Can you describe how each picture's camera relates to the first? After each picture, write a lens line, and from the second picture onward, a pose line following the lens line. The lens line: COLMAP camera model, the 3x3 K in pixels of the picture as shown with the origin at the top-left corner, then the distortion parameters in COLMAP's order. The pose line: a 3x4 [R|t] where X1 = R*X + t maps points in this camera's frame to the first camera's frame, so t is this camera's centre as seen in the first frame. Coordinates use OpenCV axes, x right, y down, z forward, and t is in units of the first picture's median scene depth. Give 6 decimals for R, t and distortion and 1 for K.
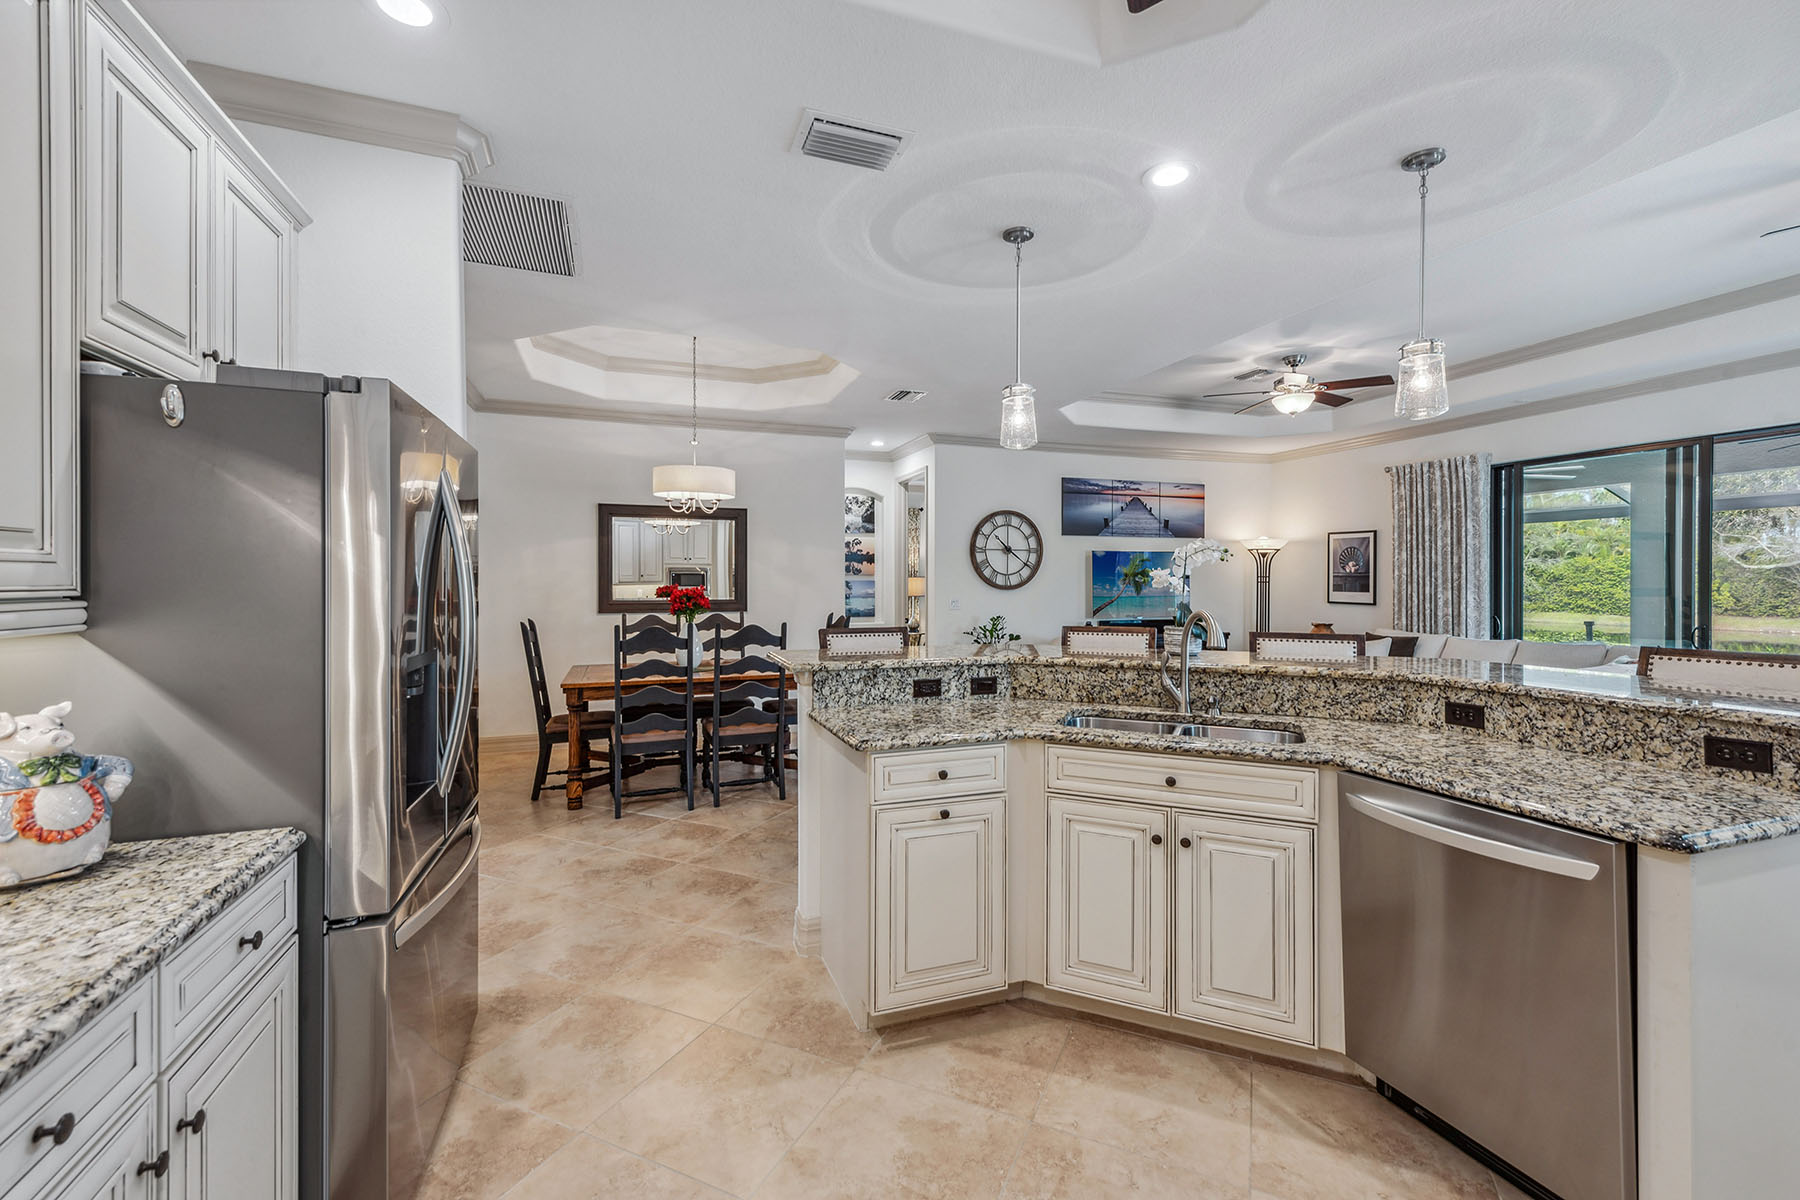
lens RADIAL K [[736.2, 0, 912.0], [0, 736.2, 582.6], [0, 0, 1]] dist [0.013535, -0.002906]
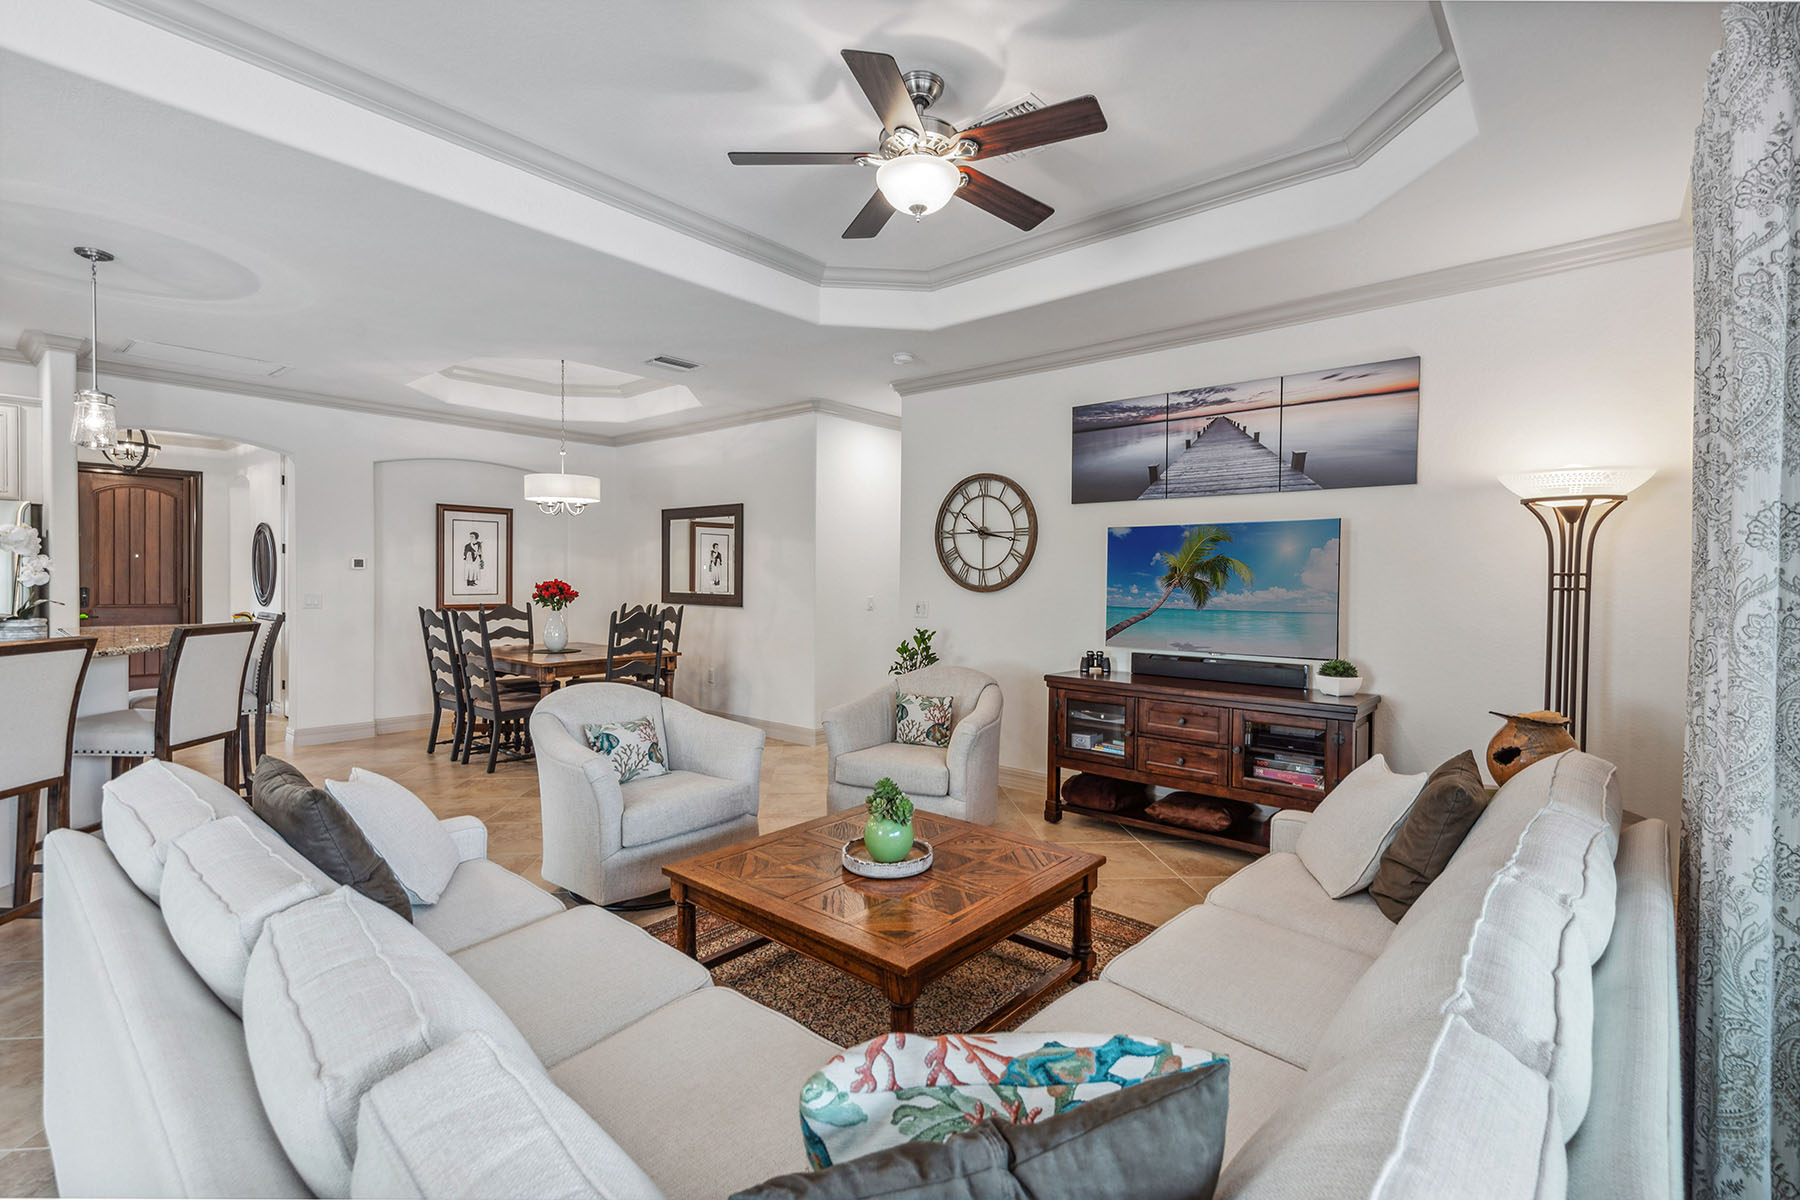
lens RADIAL K [[810.7, 0, 910.1], [0, 810.7, 593.5], [0, 0, 1]] dist [0.018664, -0.004077]
pose [[0.504942, 0.023783, -0.862825, 0.778015], [-0.012951, 0.999717, 0.019977, -0.003209], [0.863056, 0.001087, 0.505107, 0.608464]]
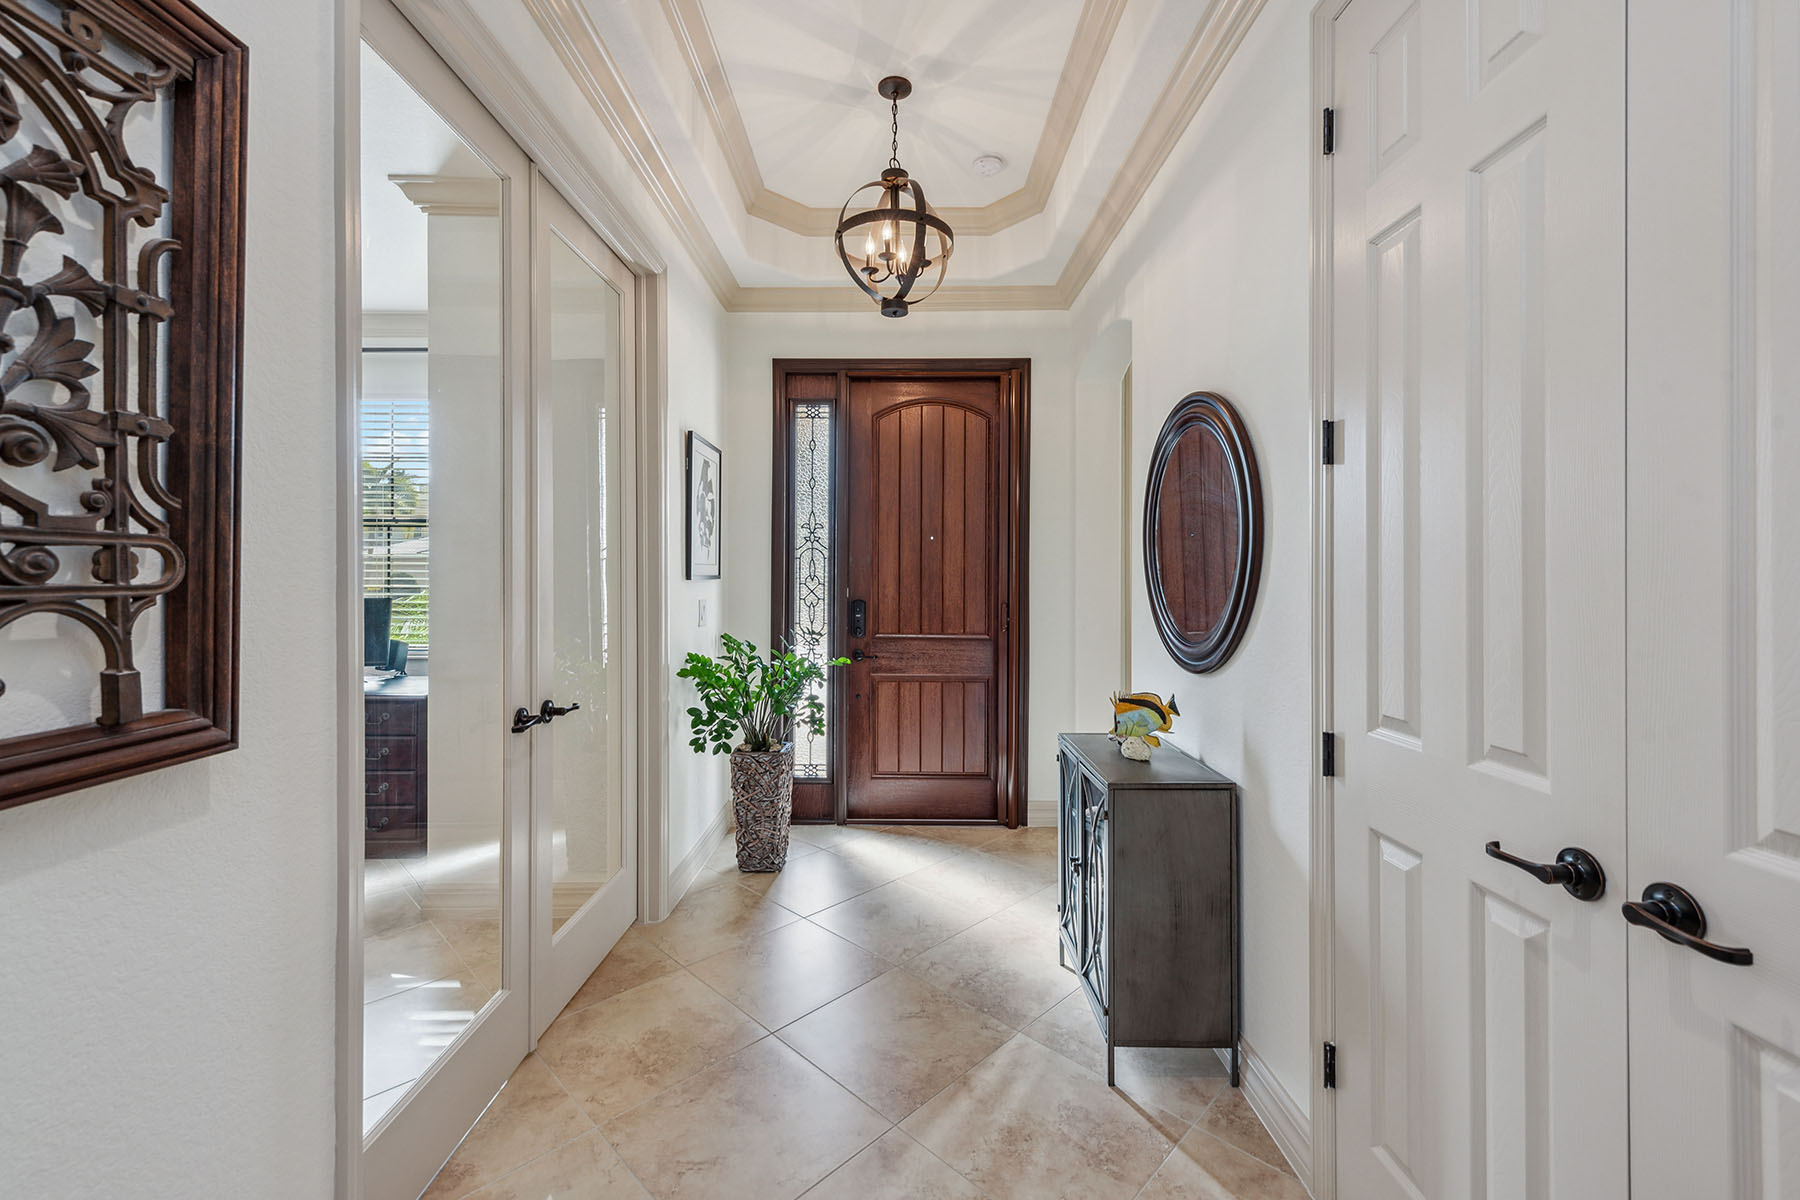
lens RADIAL K [[736.2, 0, 902.8], [0, 736.2, 573.1], [0, 0, 1]] dist [0.013535, -0.002906]
pose [[-0.331674, -0.002792, -0.943390, -0.330036], [-0.001361, 0.999996, -0.002482, 0.007604], [0.943393, 0.000460, -0.331677, 0.396581]]
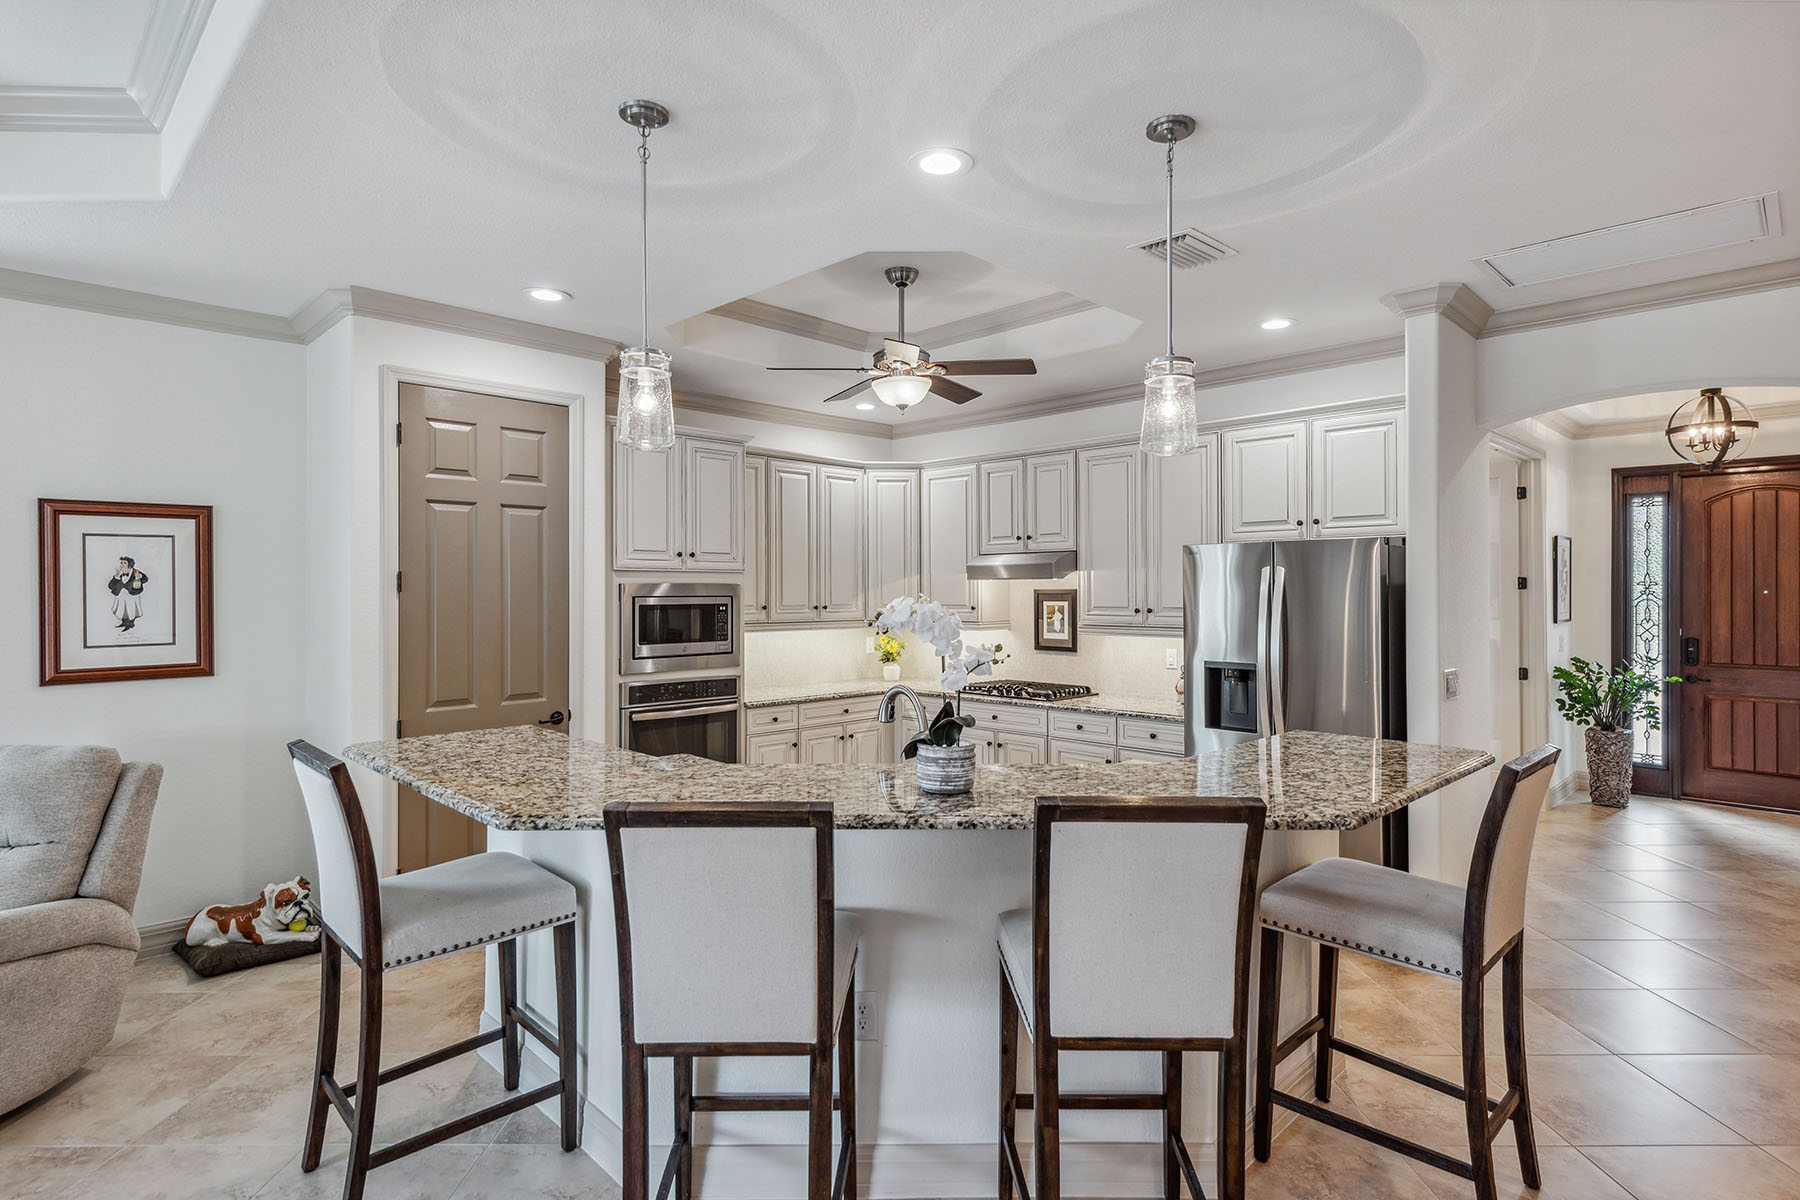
lens RADIAL K [[934.1, 0, 897.7], [0, 934.1, 582.1], [0, 0, 1]] dist [0.009687, -0.000116]
pose [[-0.902350, 0.001136, -0.431003, 0.304320], [0.003250, 0.999986, -0.004170, -0.028854], [0.430992, -0.005164, -0.902341, 0.699097]]
